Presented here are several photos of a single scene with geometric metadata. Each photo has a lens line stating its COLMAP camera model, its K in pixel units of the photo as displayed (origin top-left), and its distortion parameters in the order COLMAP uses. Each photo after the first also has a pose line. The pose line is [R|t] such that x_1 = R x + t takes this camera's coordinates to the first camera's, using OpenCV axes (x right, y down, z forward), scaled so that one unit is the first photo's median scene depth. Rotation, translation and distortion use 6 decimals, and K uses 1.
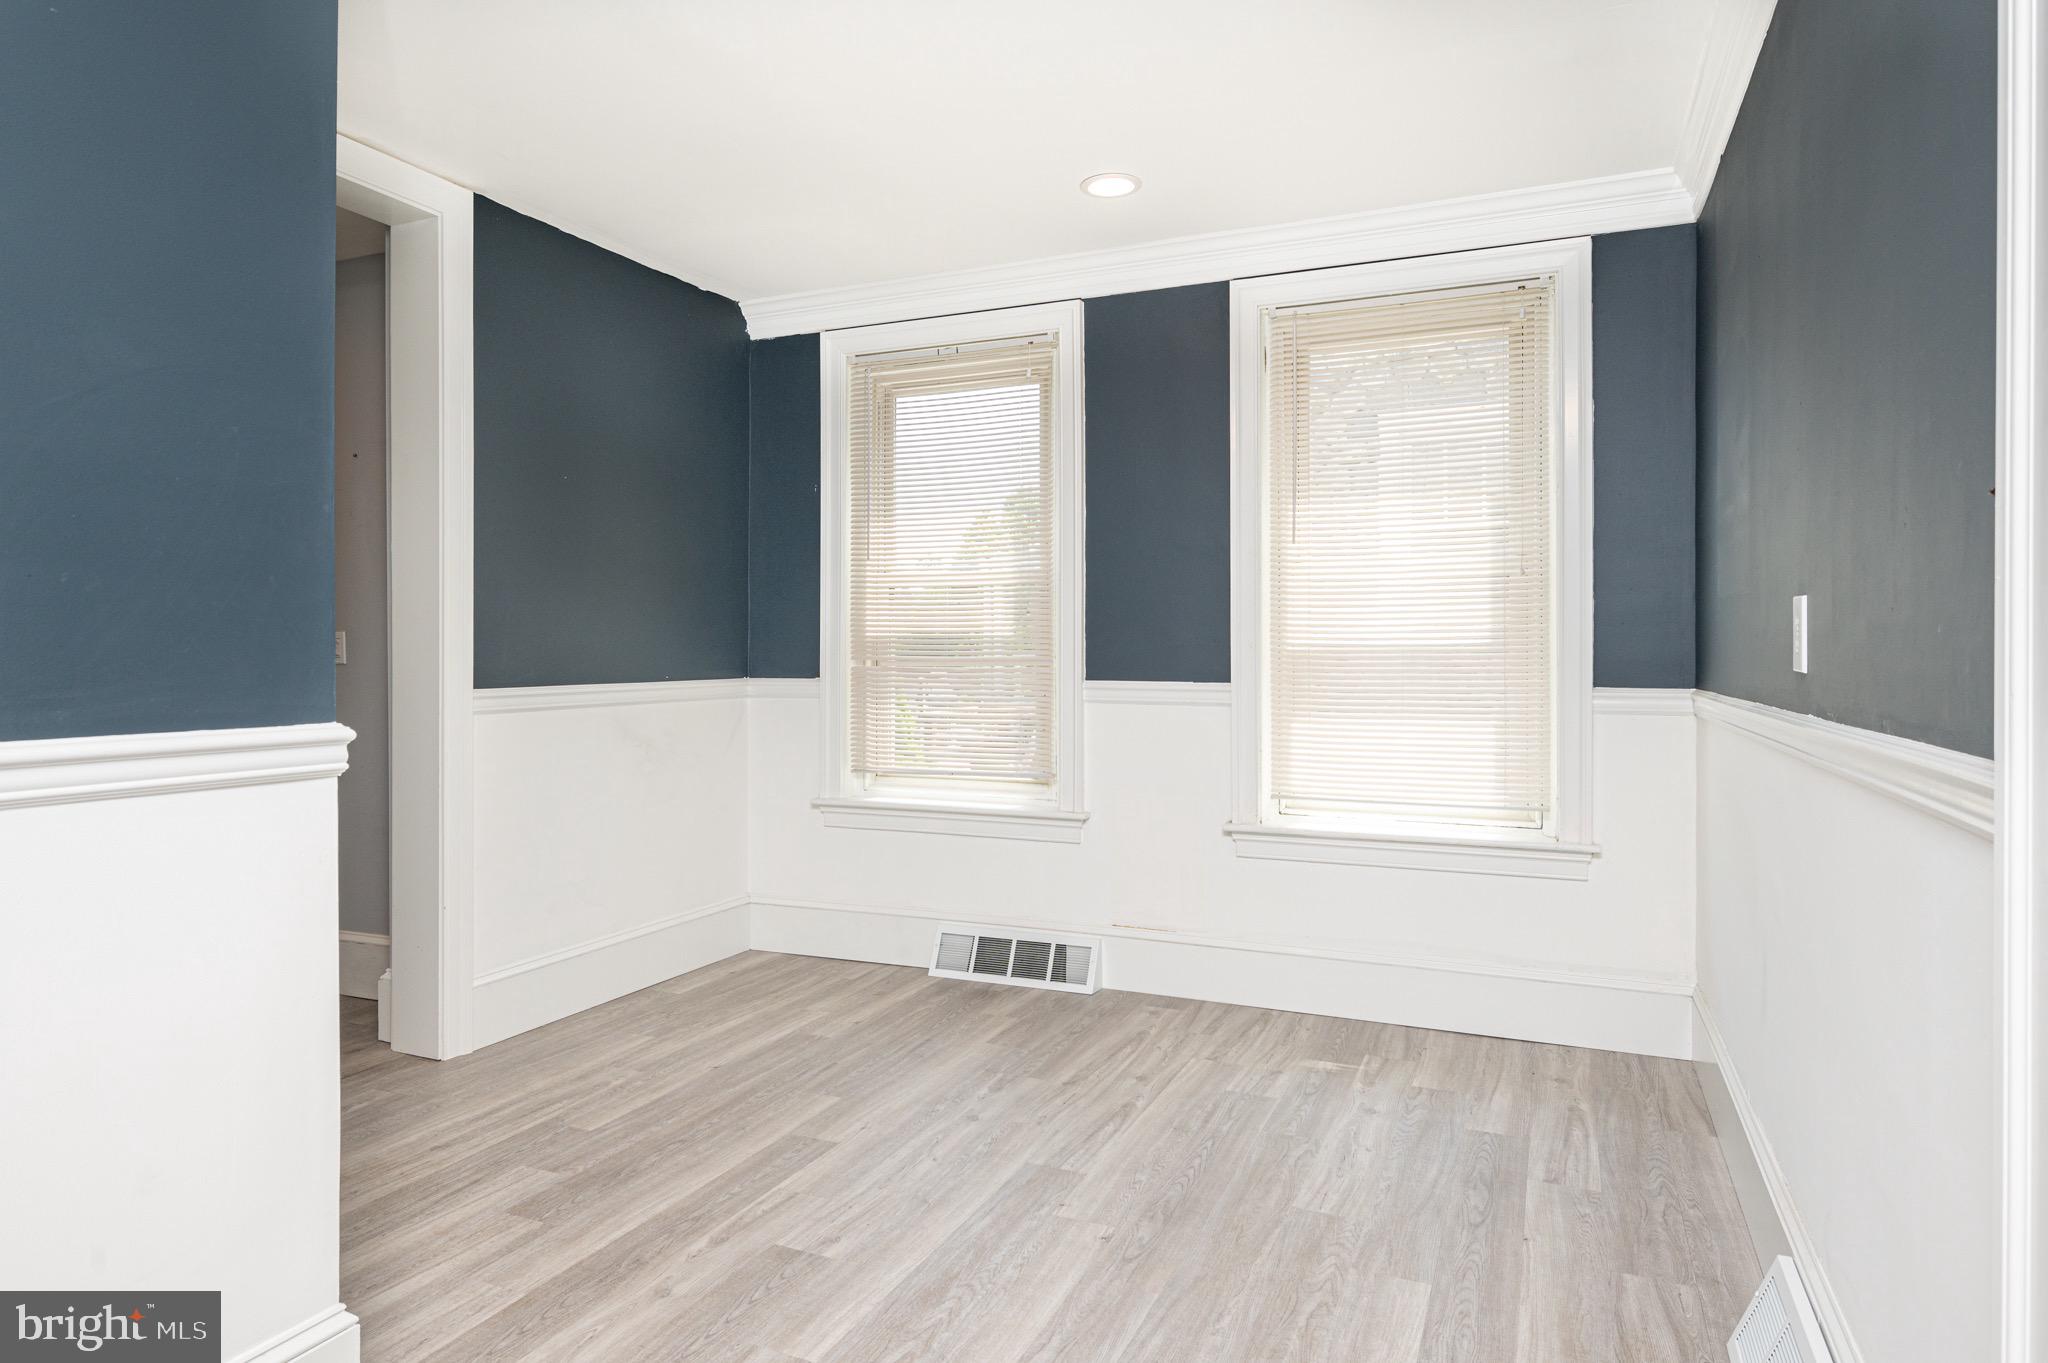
lens RADIAL K [[1243.8, 0, 1029.7], [0, 1243.8, 651.7], [0, 0, 1]] dist [-0.002068, -0.000439]
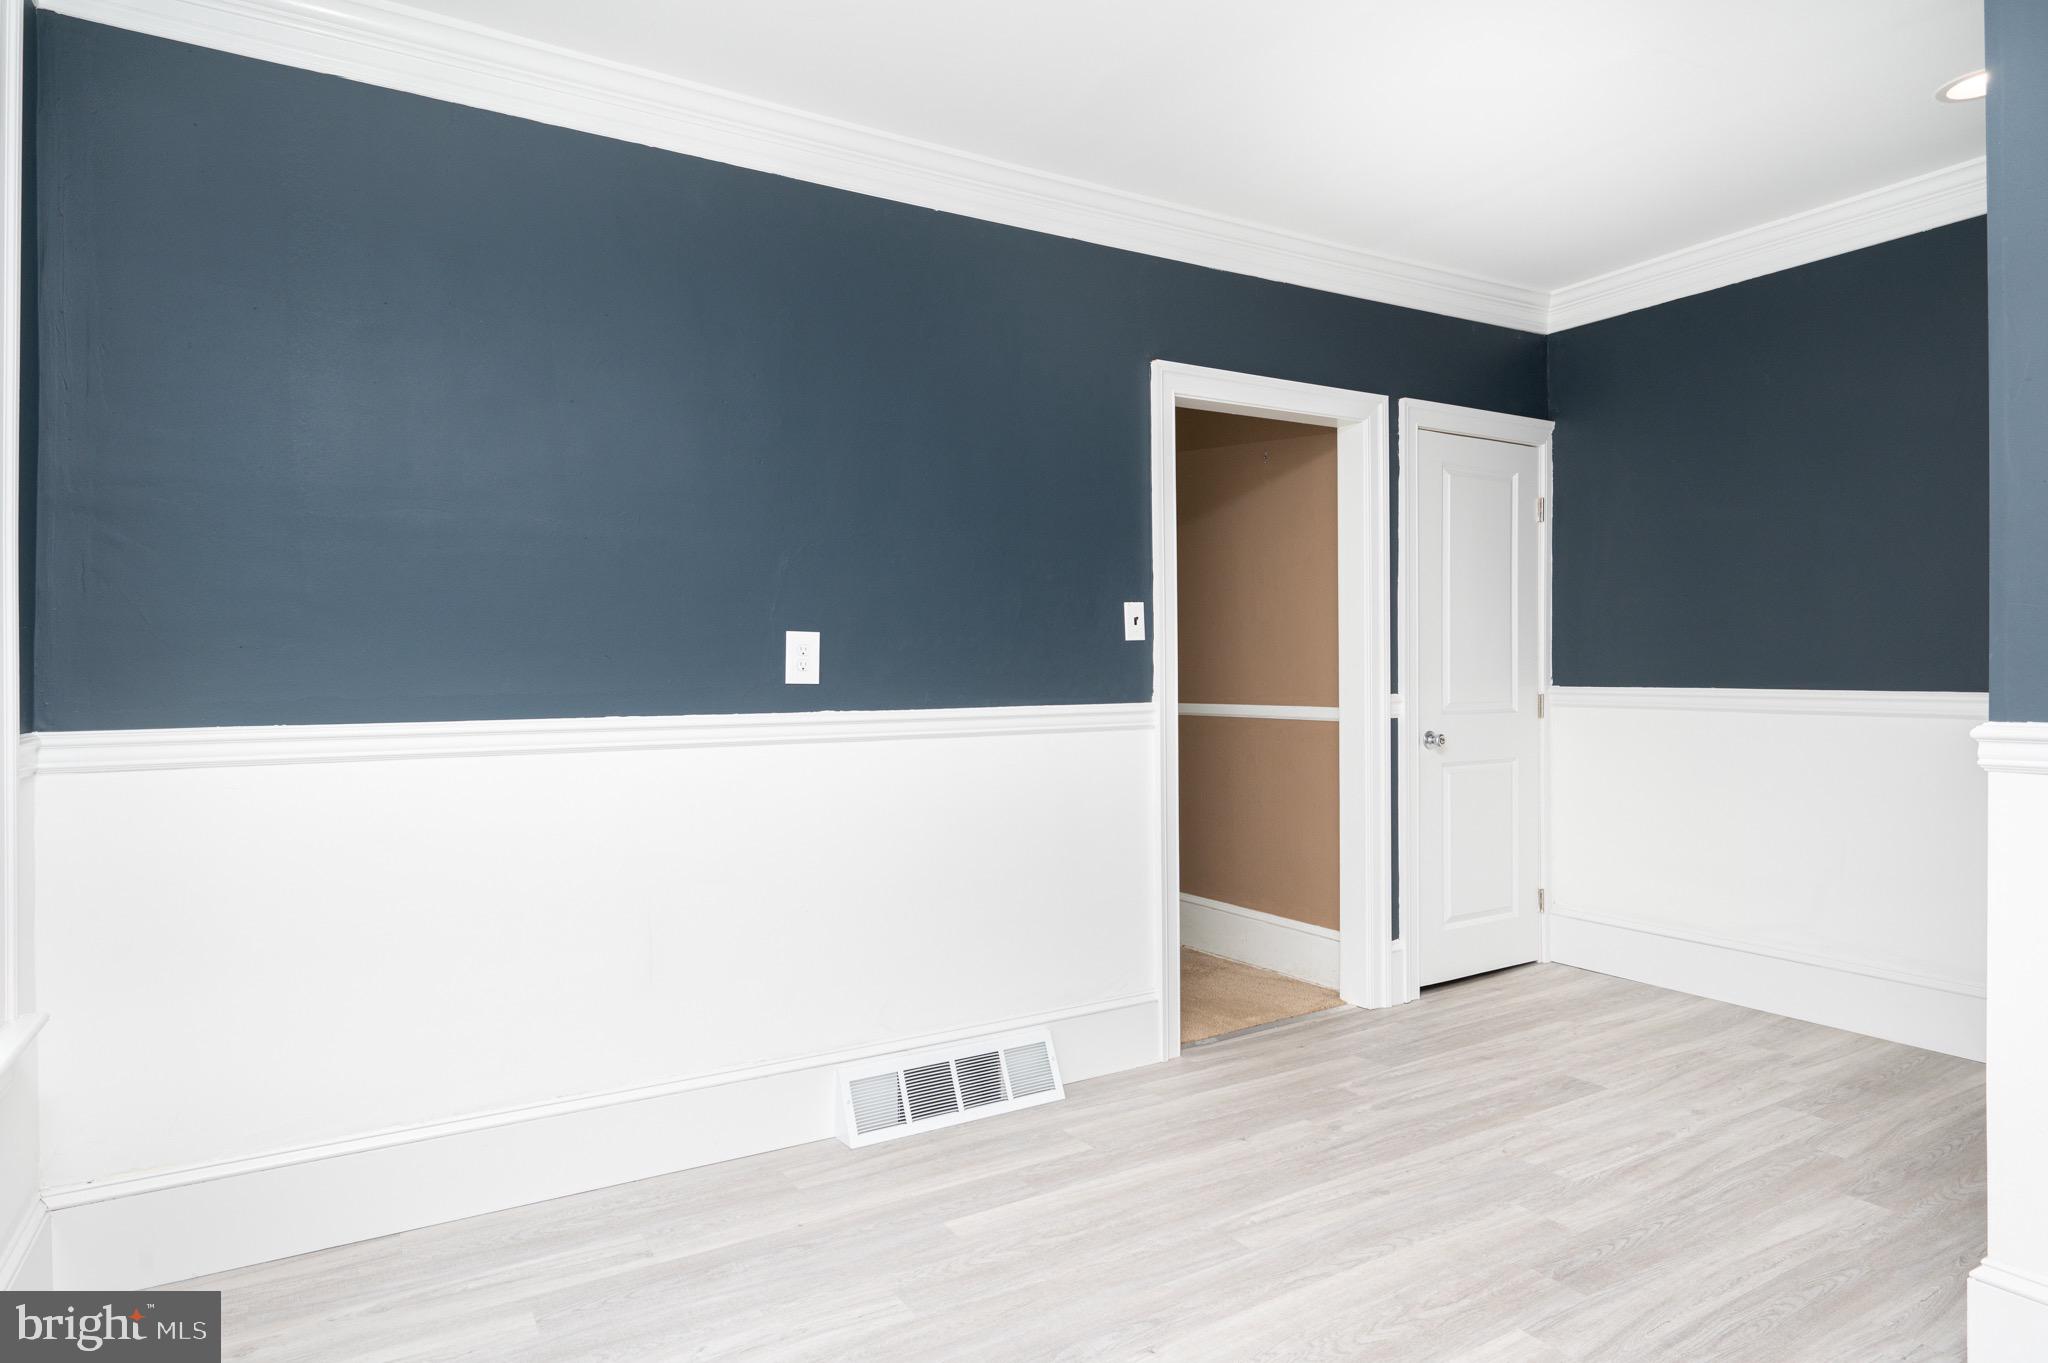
lens RADIAL K [[1185.6, 0, 1015.6], [0, 1185.6, 684.4], [0, 0, 1]] dist [-0.000556, 0.000169]
pose [[-0.823707, 0.000822, 0.567015, -0.252399], [0.007122, 0.999935, 0.008896, 0.001752], [-0.566971, 0.011367, -0.823660, 1.327201]]
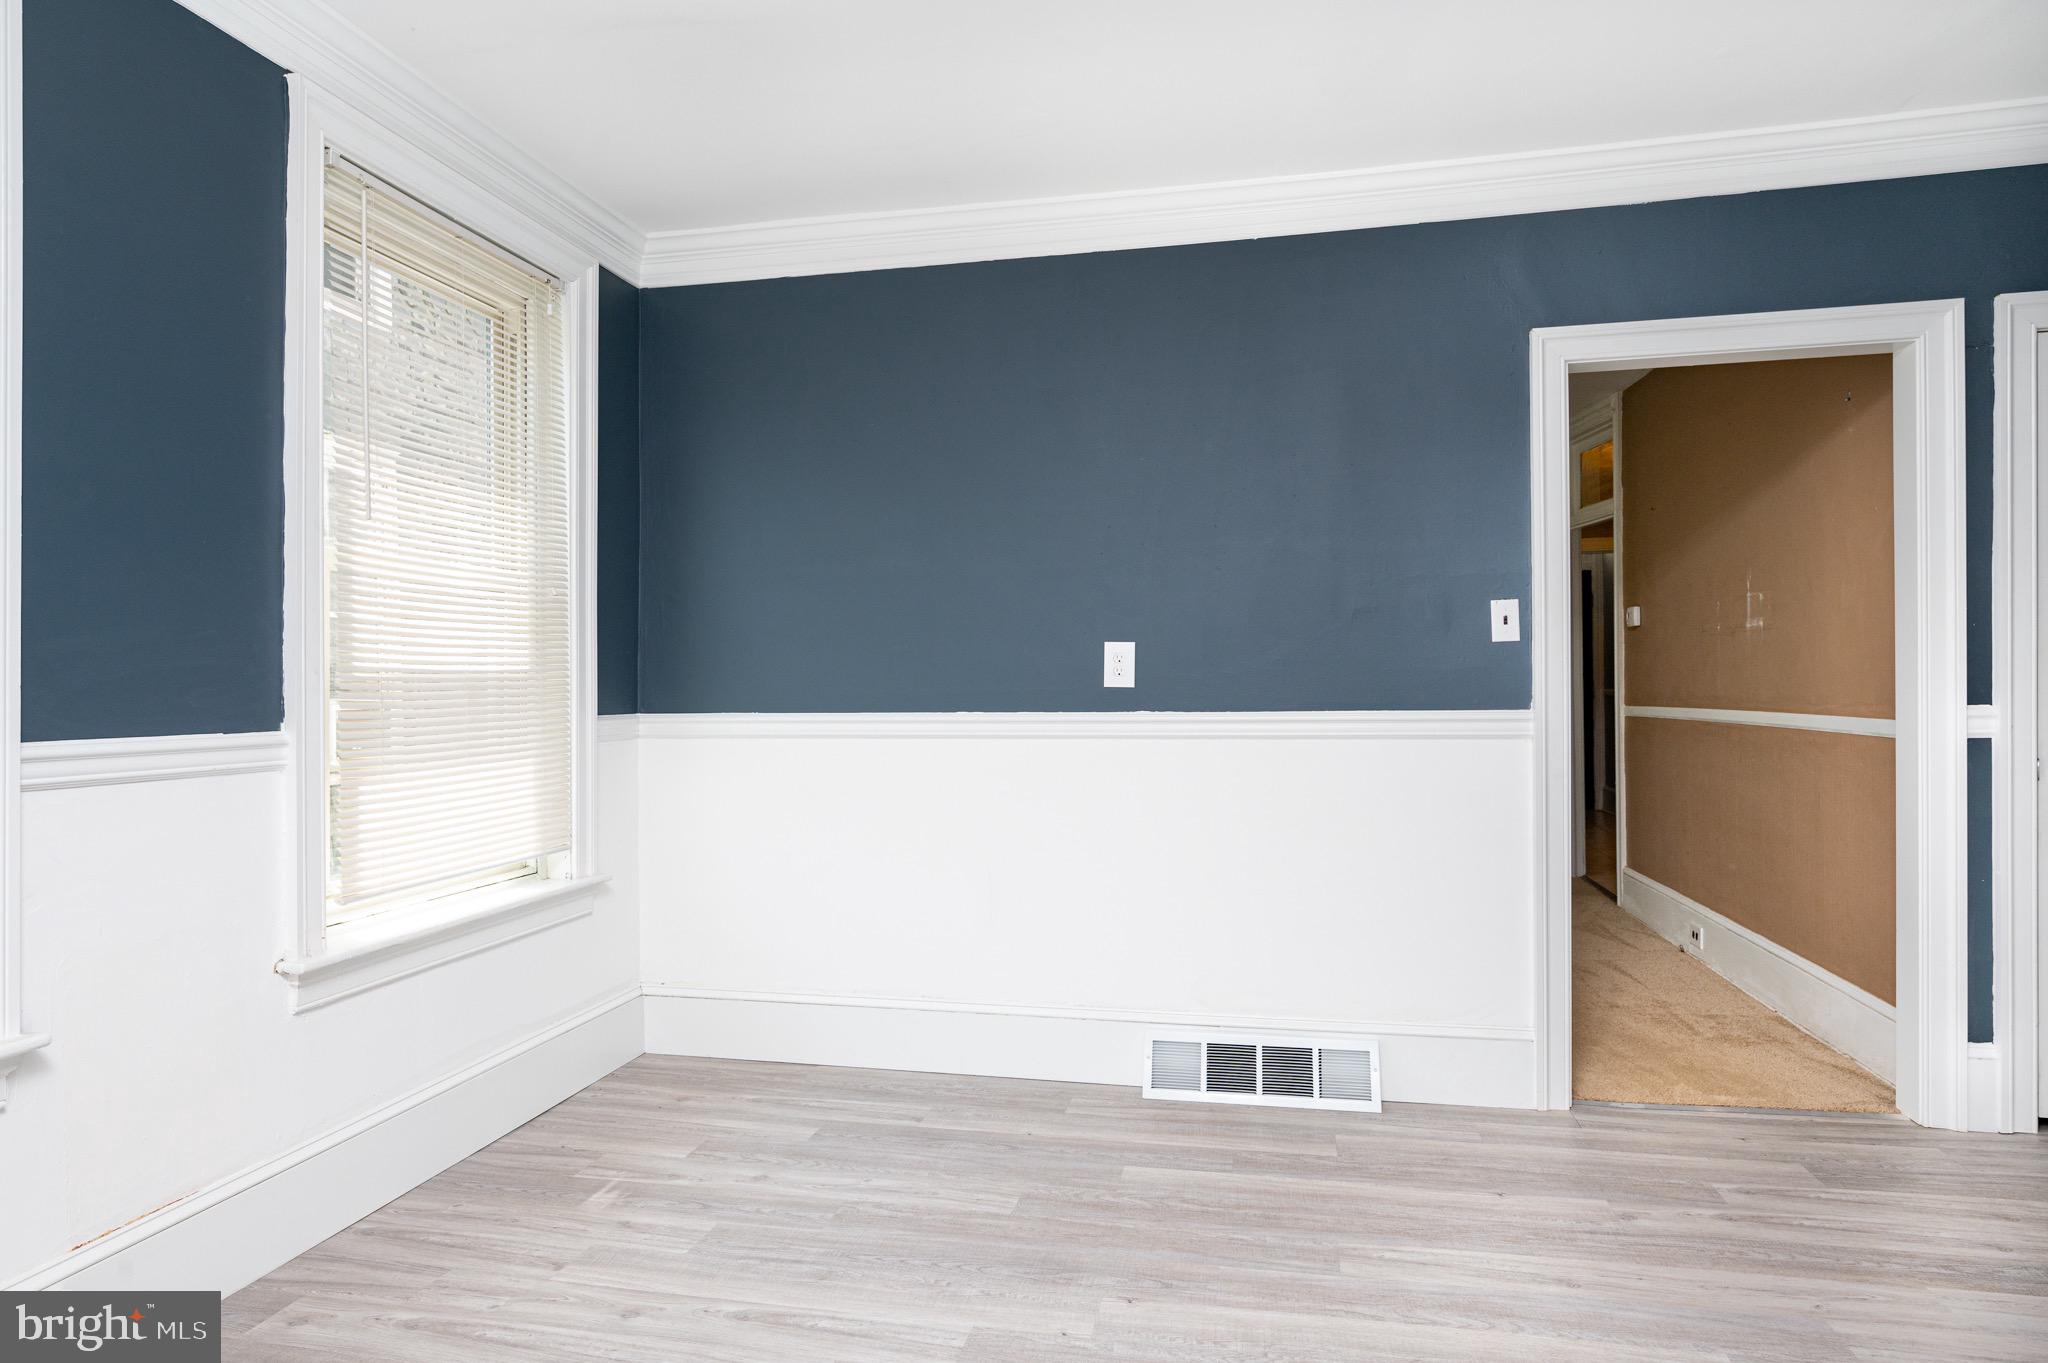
lens RADIAL K [[1185.6, 0, 1015.6], [0, 1185.6, 684.4], [0, 0, 1]] dist [-0.000556, 0.000169]
pose [[-0.215643, -0.002921, 0.976468, -0.612514], [0.007225, 0.999963, 0.004587, 0.000382], [-0.976445, 0.008044, -0.215614, 0.981066]]
